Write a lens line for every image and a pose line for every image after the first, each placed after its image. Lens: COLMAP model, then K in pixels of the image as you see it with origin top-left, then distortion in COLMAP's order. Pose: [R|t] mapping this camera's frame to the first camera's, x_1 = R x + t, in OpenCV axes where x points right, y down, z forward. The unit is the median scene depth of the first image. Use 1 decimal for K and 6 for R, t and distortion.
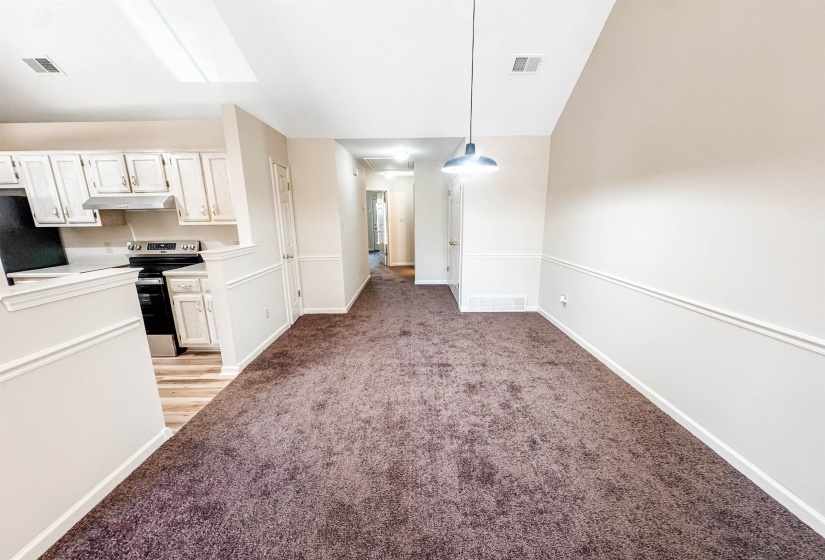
lens RADIAL K [[328.1, 0, 412.5], [0, 328.1, 292.0], [0, 0, 1]] dist [-0.002990, -0.000365]
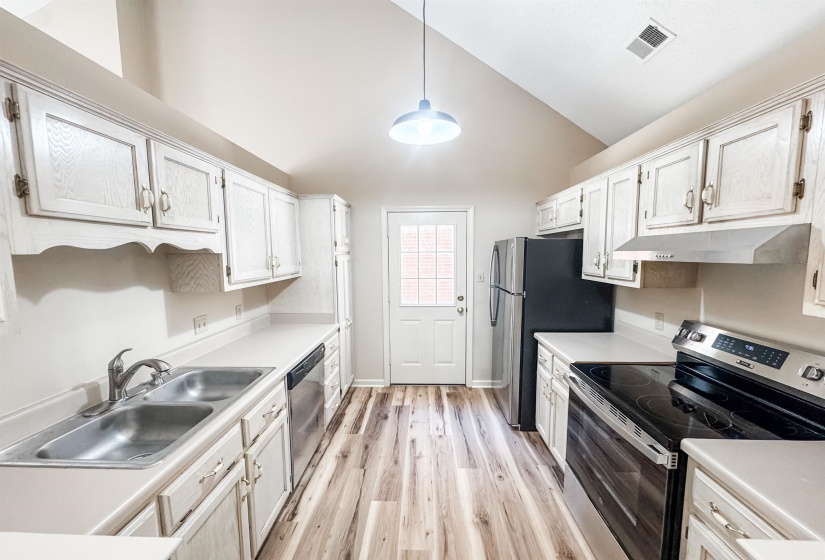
lens RADIAL K [[328.1, 0, 412.5], [0, 328.1, 292.0], [0, 0, 1]] dist [-0.002990, -0.000365]
pose [[-0.026683, 0.128137, -0.991397, -0.405249], [-0.220244, 0.966627, 0.130863, -0.189137], [0.975080, 0.221841, 0.002429, 0.647305]]
